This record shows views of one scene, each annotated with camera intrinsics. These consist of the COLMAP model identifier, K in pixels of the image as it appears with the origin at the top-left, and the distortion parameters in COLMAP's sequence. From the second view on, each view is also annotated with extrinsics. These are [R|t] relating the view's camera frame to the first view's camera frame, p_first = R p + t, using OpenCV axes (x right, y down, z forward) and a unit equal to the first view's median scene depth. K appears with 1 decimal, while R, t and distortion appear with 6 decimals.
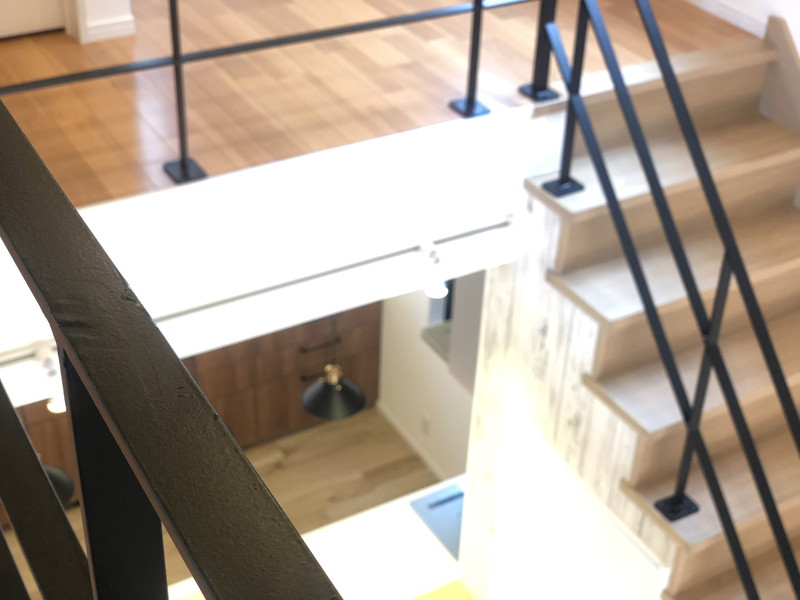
lens RADIAL K [[1198.9, 0, 400.7], [0, 1198.9, 299.0], [0, 0, 1]] dist [0.049082, 0.000000]
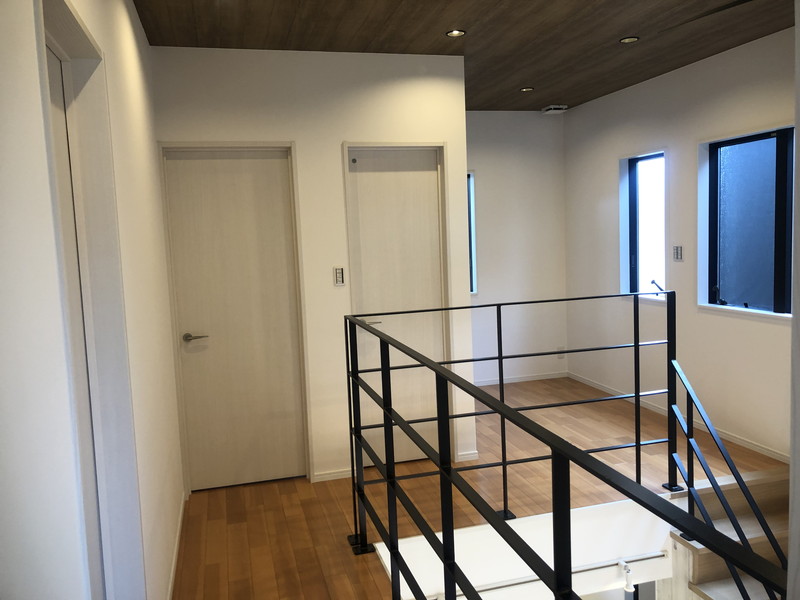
lens RADIAL K [[657.1, 0, 401.8], [0, 657.1, 298.5], [0, 0, 1]] dist [0.046365, -0.057694]
pose [[0.964235, -0.052333, -0.259832, -0.022874], [-0.077816, 0.881218, -0.466260, 0.112107], [0.253370, 0.469803, 0.845629, -0.247482]]
